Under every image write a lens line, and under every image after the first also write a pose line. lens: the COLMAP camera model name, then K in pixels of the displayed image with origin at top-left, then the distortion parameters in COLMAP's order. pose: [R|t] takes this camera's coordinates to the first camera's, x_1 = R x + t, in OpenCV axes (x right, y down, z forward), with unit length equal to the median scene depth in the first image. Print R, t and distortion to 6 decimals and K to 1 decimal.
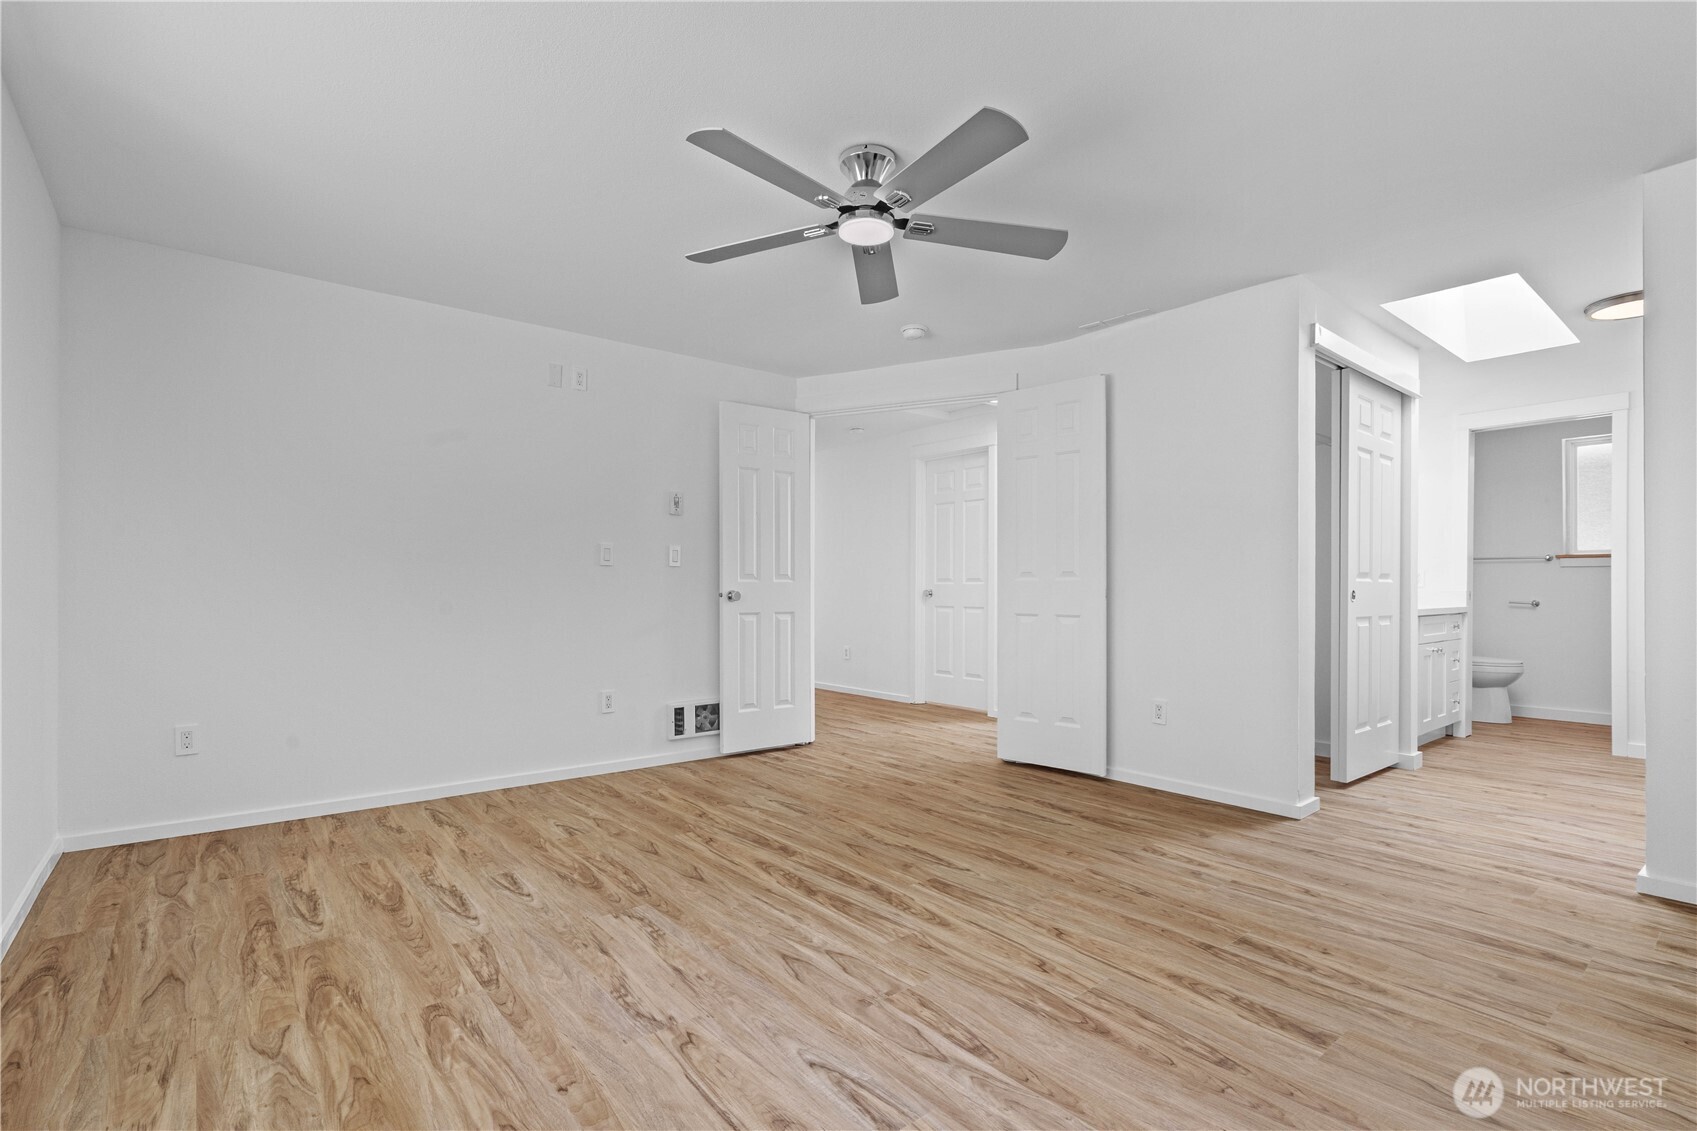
lens RADIAL K [[776.3, 0, 892.3], [0, 776.3, 585.6], [0, 0, 1]] dist [-0.005476, 0.002233]
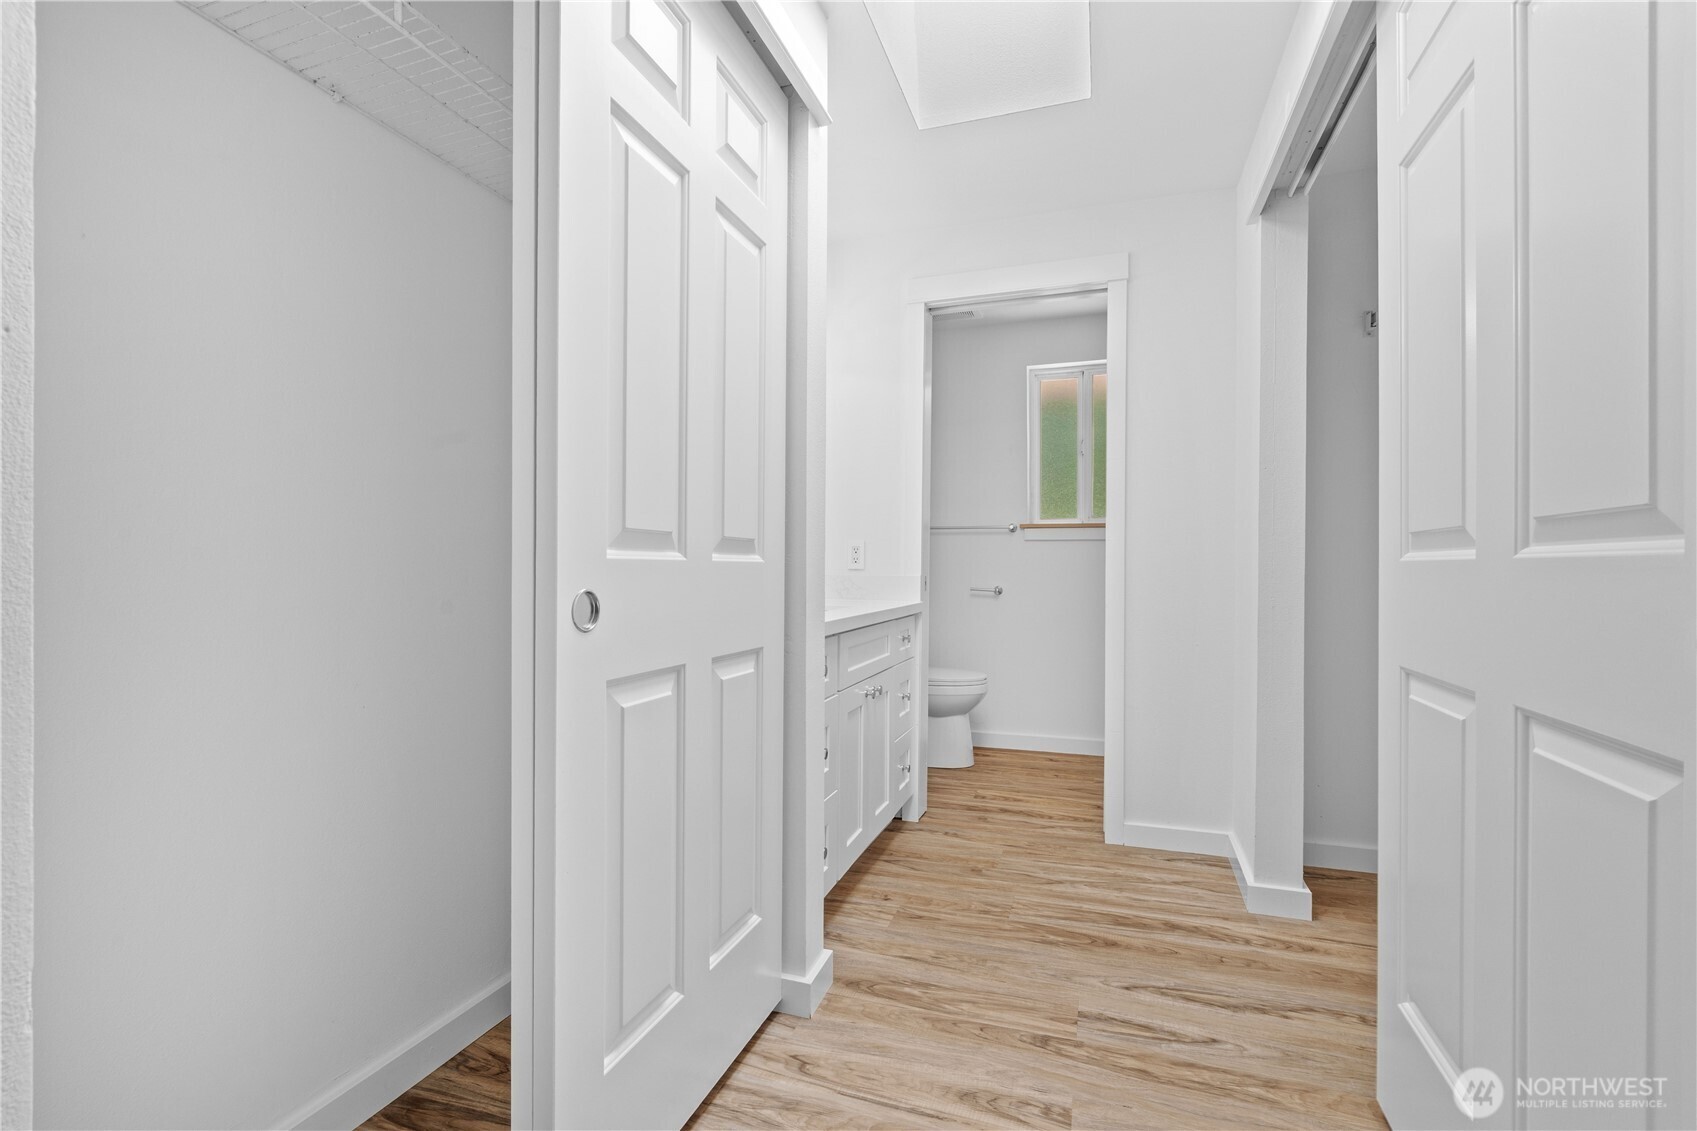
lens RADIAL K [[776.3, 0, 845.4], [0, 776.3, 562.1], [0, 0, 1]] dist [-0.005476, 0.002233]
pose [[0.859676, 0.001507, 0.510837, 0.355328], [-0.001516, 0.999999, -0.000399, -0.003105], [-0.510837, -0.000431, 0.859677, 0.473737]]
